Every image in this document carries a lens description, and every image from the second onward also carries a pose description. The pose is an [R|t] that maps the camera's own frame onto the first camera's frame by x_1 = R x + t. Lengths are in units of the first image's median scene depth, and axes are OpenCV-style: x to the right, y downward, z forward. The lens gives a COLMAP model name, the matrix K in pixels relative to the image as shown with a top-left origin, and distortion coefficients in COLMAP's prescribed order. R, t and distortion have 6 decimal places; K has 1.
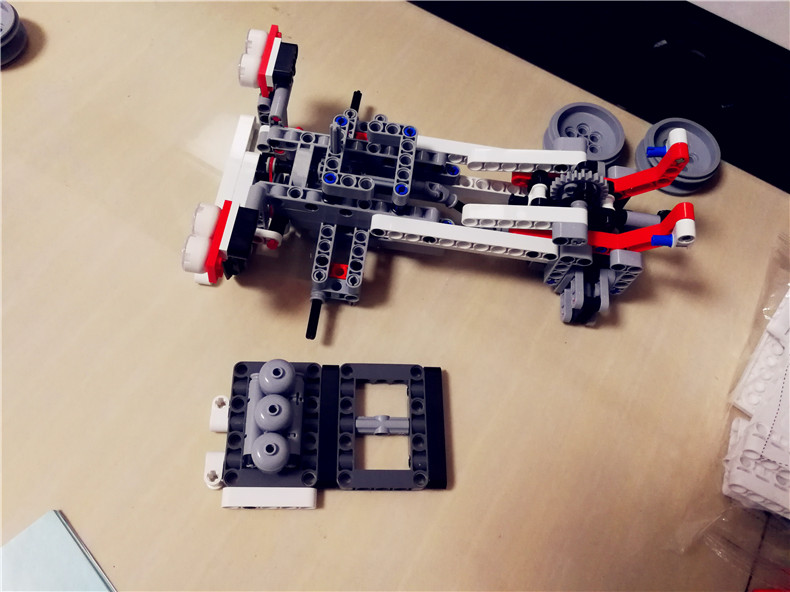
lens RADIAL K [[620.3, 0, 395.0], [0, 620.3, 296.0], [0, 0, 1]] dist [0.002265, -0.013955]
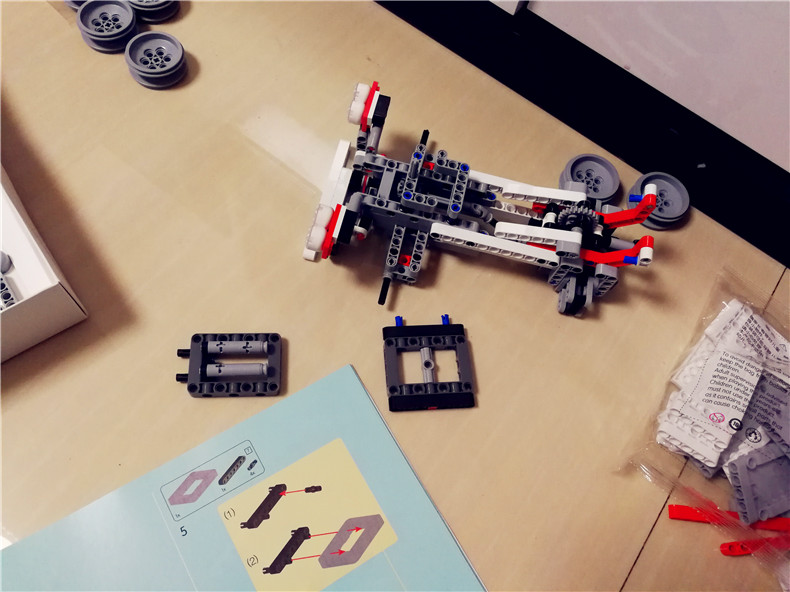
lens RADIAL K [[621.4, 0, 395.6], [0, 621.4, 307.1], [0, 0, 1]] dist [-0.003749, -0.006311]
pose [[0.994654, 0.100425, -0.024040, -0.066843], [-0.100008, 0.994825, 0.017961, 0.045251], [0.025719, -0.015461, 0.999550, -0.437993]]
